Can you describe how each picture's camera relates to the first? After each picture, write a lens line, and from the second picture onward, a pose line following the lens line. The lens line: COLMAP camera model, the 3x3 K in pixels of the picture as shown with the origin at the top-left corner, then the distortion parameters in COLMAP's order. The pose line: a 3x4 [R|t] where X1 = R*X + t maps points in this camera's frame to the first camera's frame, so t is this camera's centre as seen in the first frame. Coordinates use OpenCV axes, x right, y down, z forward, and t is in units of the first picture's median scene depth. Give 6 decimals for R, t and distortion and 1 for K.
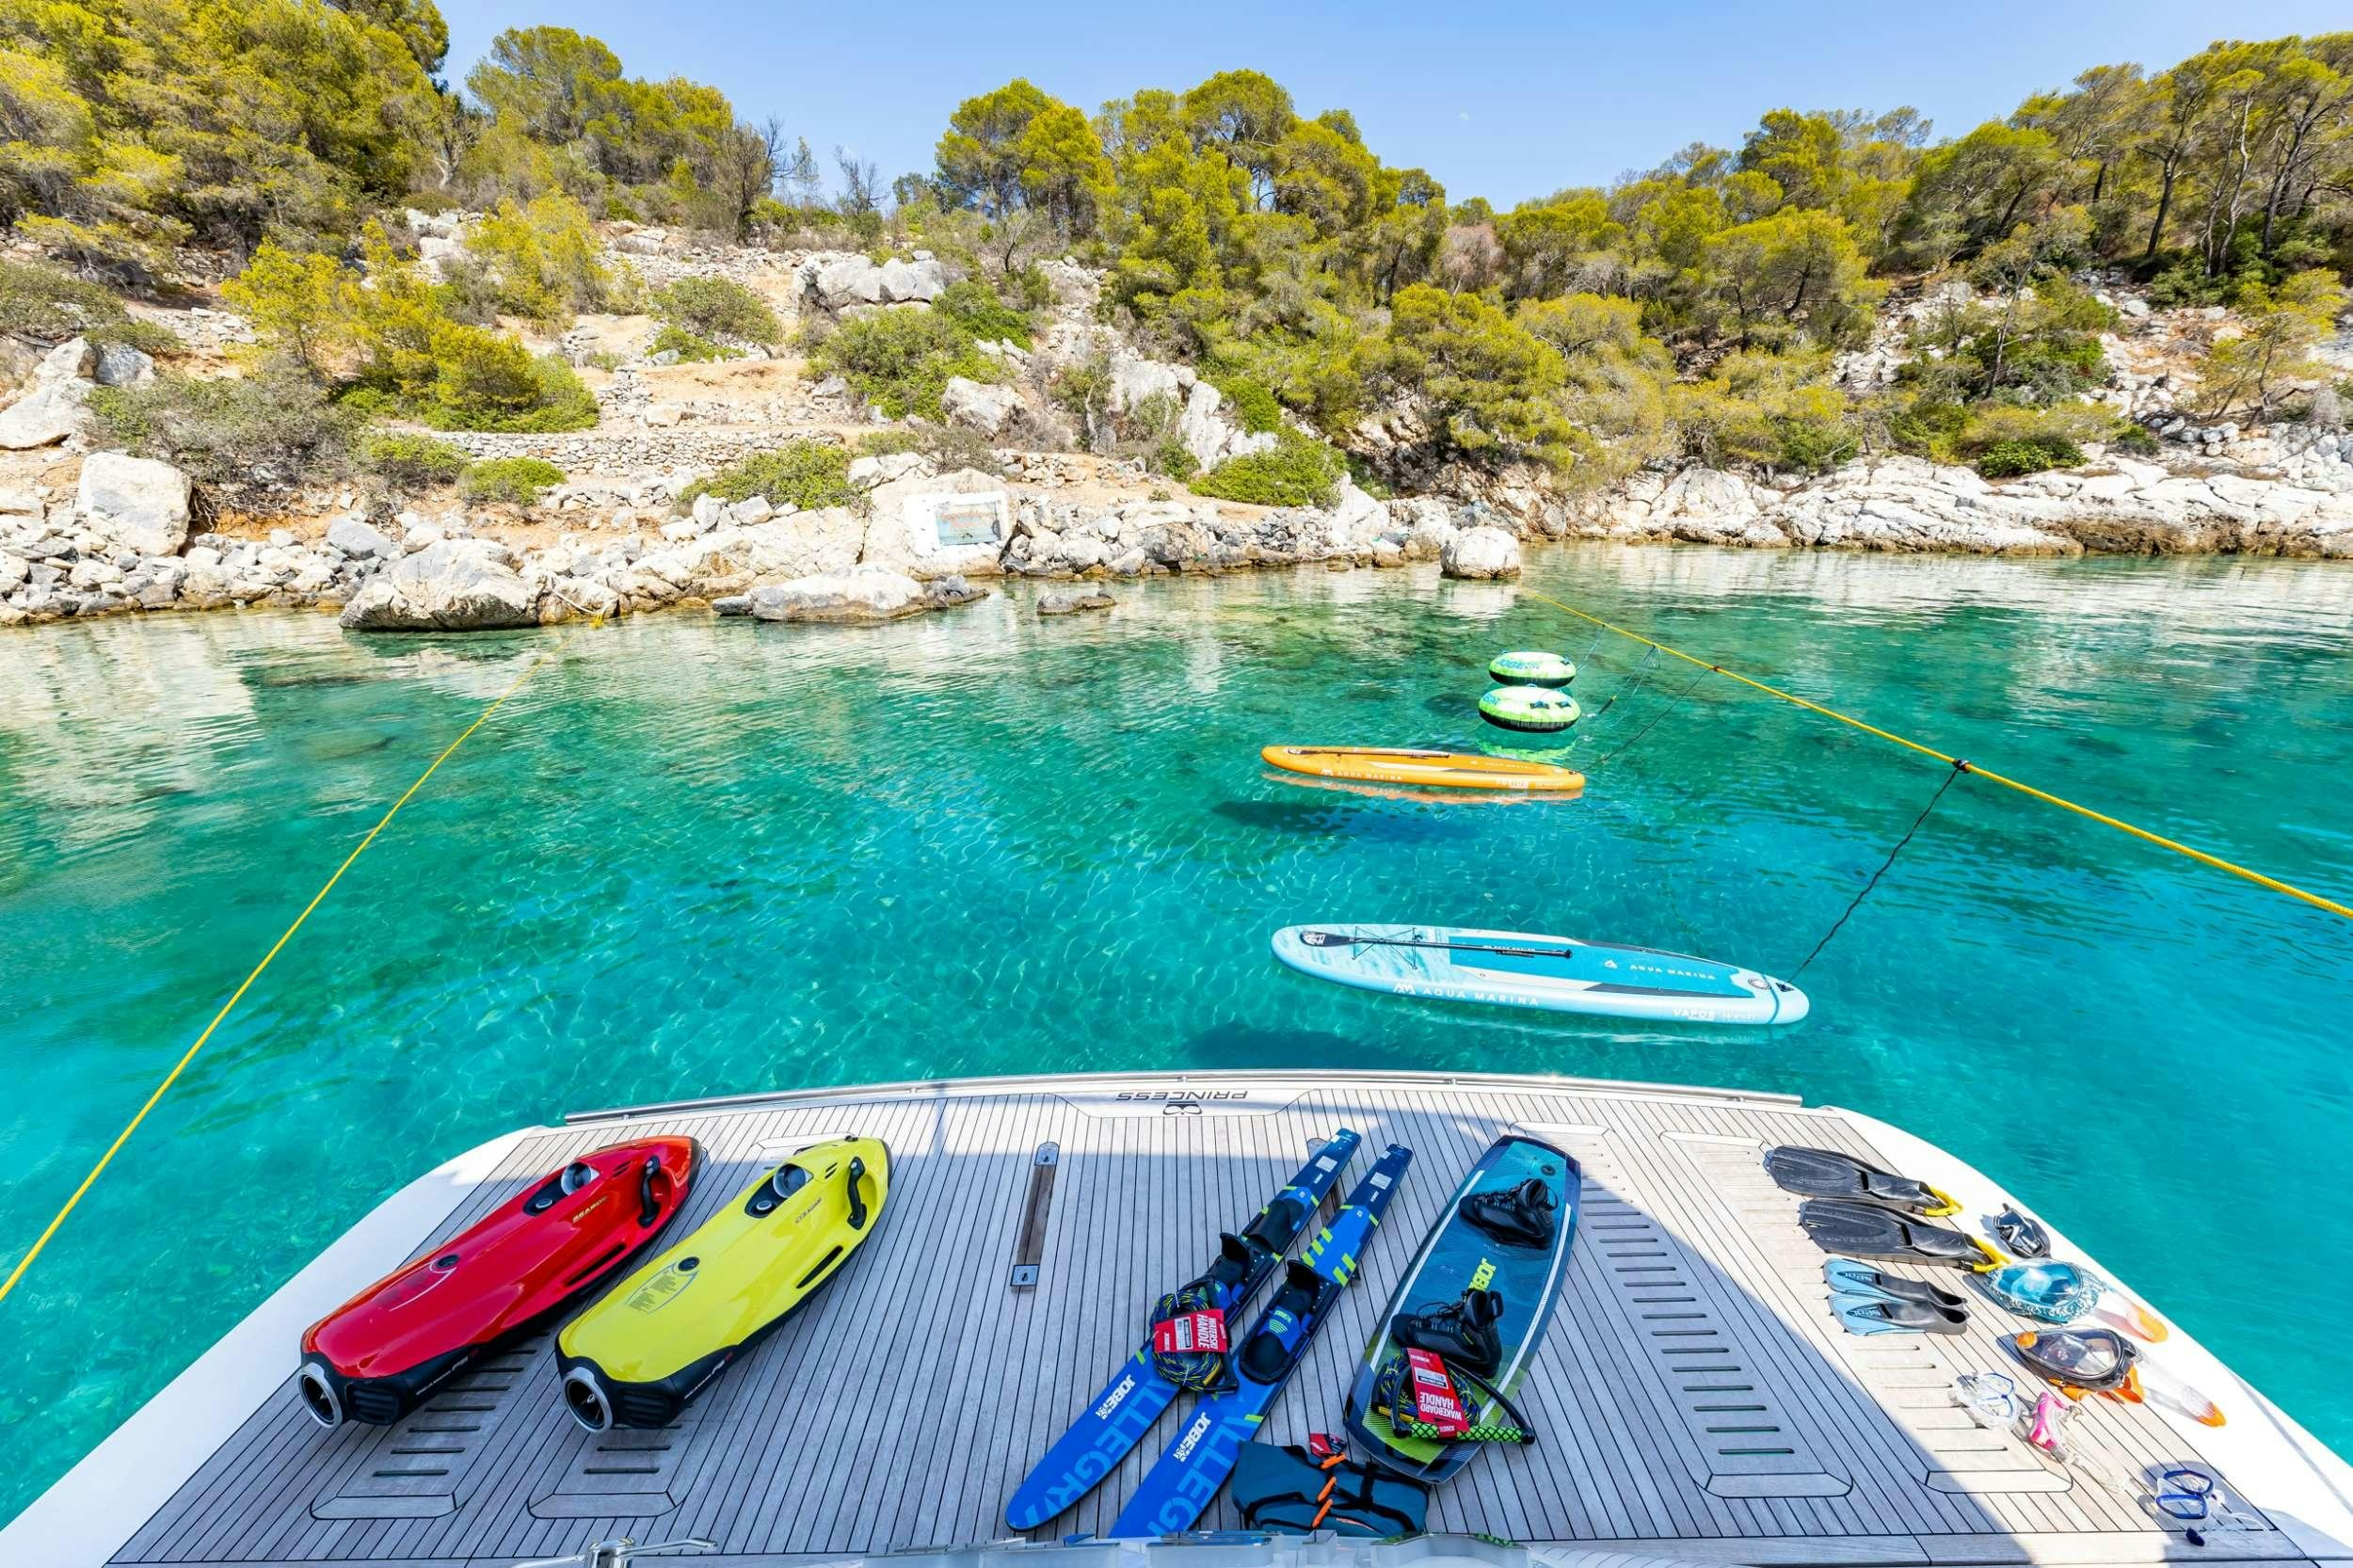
lens RADIAL K [[1010.8, 0, 1204.0], [0, 1010.8, 758.9], [0, 0, 1]] dist [0.016827, 0.000465]
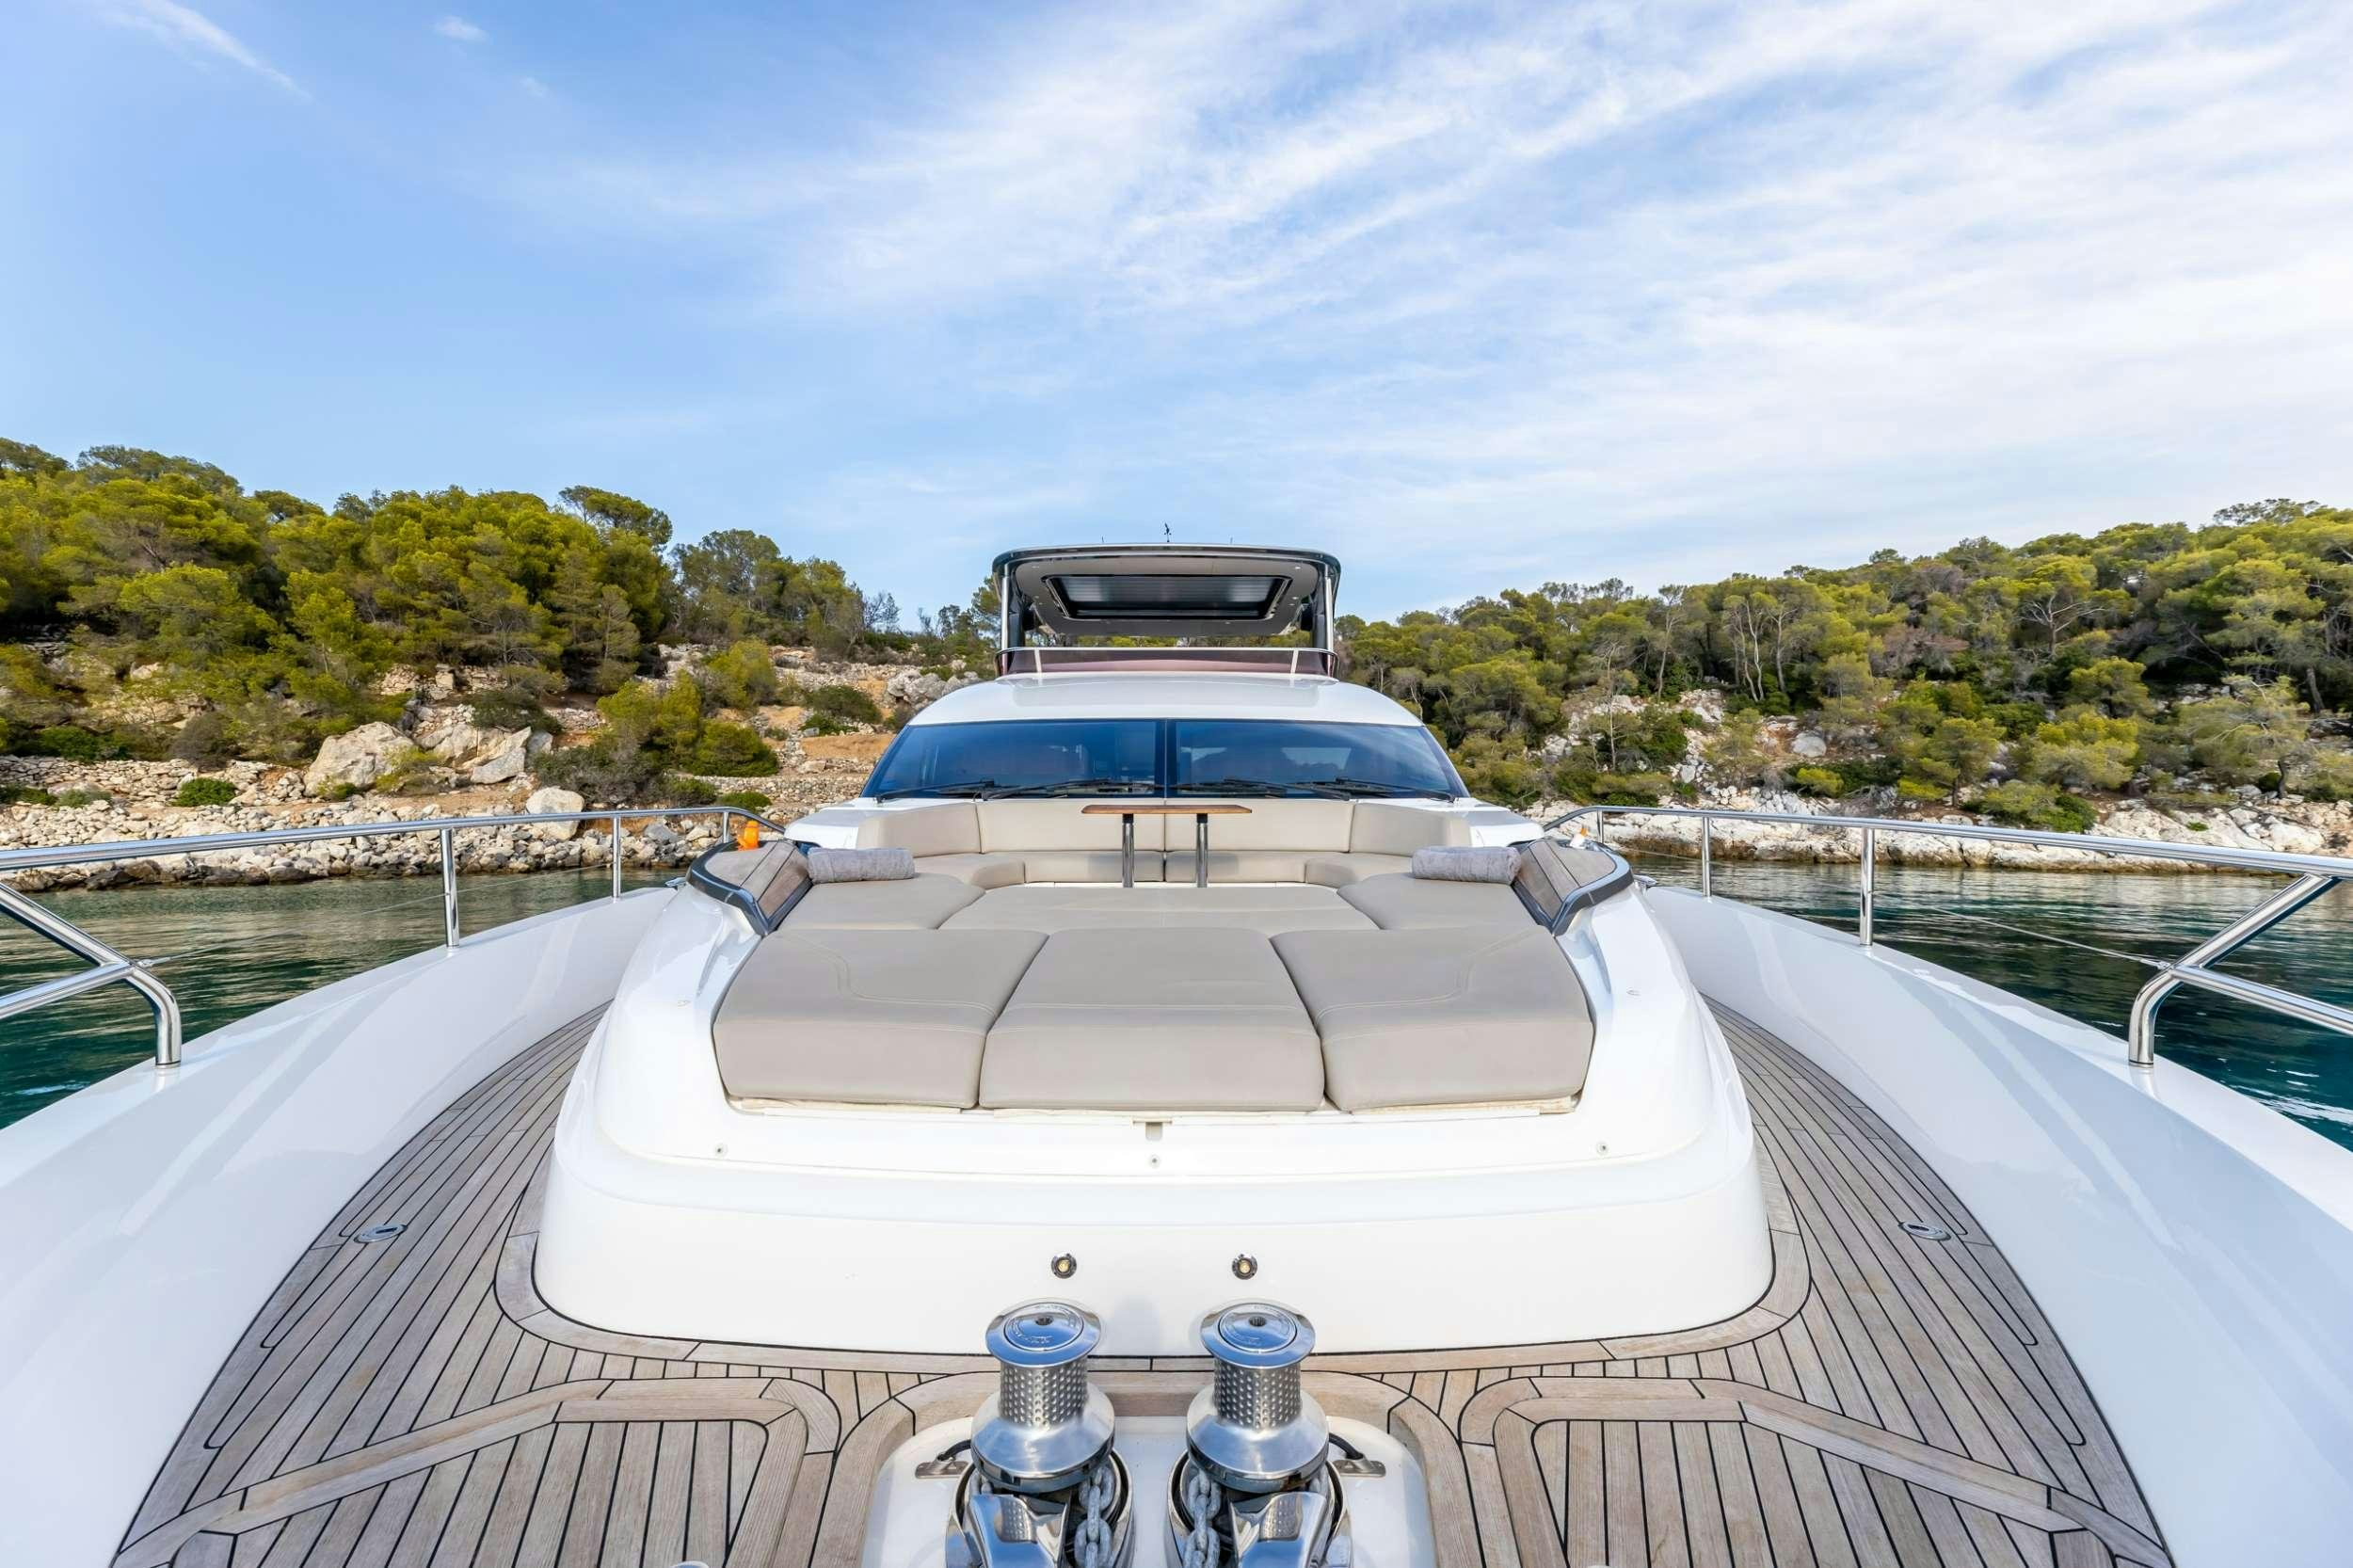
lens RADIAL K [[1010.8, 0, 1204.0], [0, 1010.8, 758.9], [0, 0, 1]] dist [0.016827, 0.000465]
pose [[0.999245, 0.015595, 0.035587, 0.050166], [-0.003759, 0.950420, -0.310947, 0.163270], [-0.038672, 0.310578, 0.949761, -0.597421]]
